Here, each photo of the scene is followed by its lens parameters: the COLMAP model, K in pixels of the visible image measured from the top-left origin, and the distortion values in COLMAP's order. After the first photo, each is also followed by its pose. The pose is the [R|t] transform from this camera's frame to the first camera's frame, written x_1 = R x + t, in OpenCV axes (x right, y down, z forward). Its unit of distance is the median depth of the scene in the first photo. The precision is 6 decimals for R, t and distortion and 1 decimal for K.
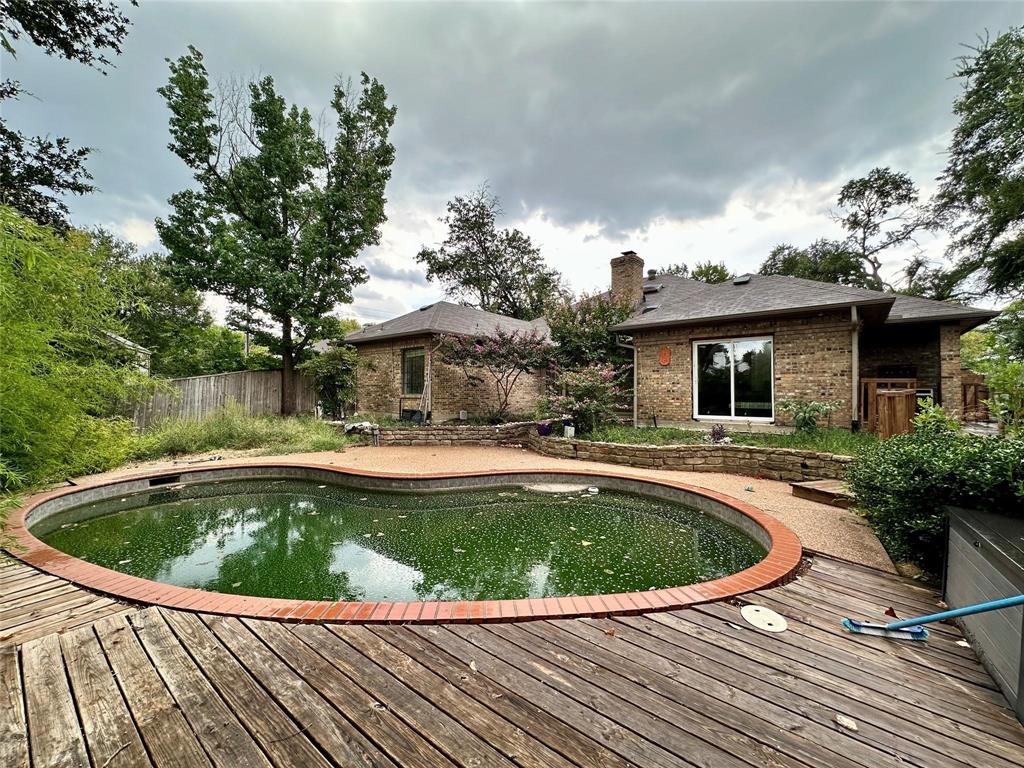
lens RADIAL K [[407.8, 0, 510.8], [0, 407.8, 381.7], [0, 0, 1]] dist [-0.002215, 0.000056]
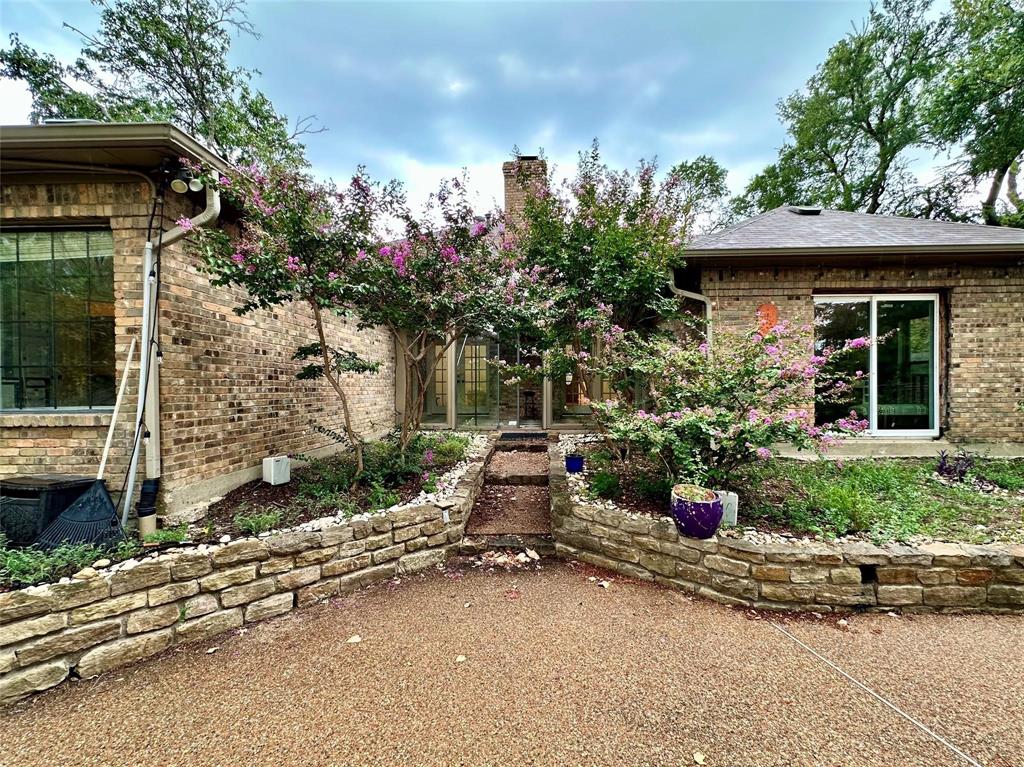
lens RADIAL K [[440.7, 0, 515.8], [0, 440.7, 384.0], [0, 0, 1]] dist [0.001001, 0.000464]
pose [[0.789065, -0.011923, 0.614194, -0.241168], [-0.007069, 0.999569, 0.028486, 0.006125], [-0.614269, -0.026819, 0.788641, 0.828281]]
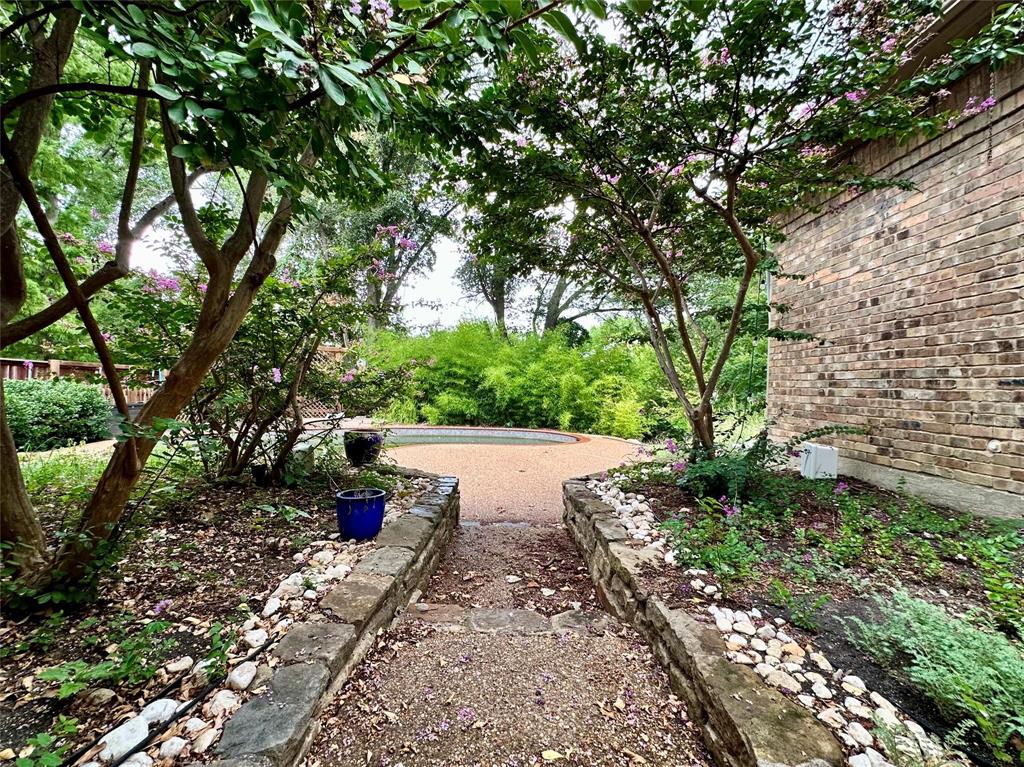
lens RADIAL K [[440.7, 0, 508.1], [0, 440.7, 382.8], [0, 0, 1]] dist [0.001001, 0.000464]
pose [[-0.764545, -0.039674, -0.643348, 0.267393], [-0.016370, 0.998977, -0.042150, 0.067380], [0.644362, -0.021694, -0.764413, 1.461729]]
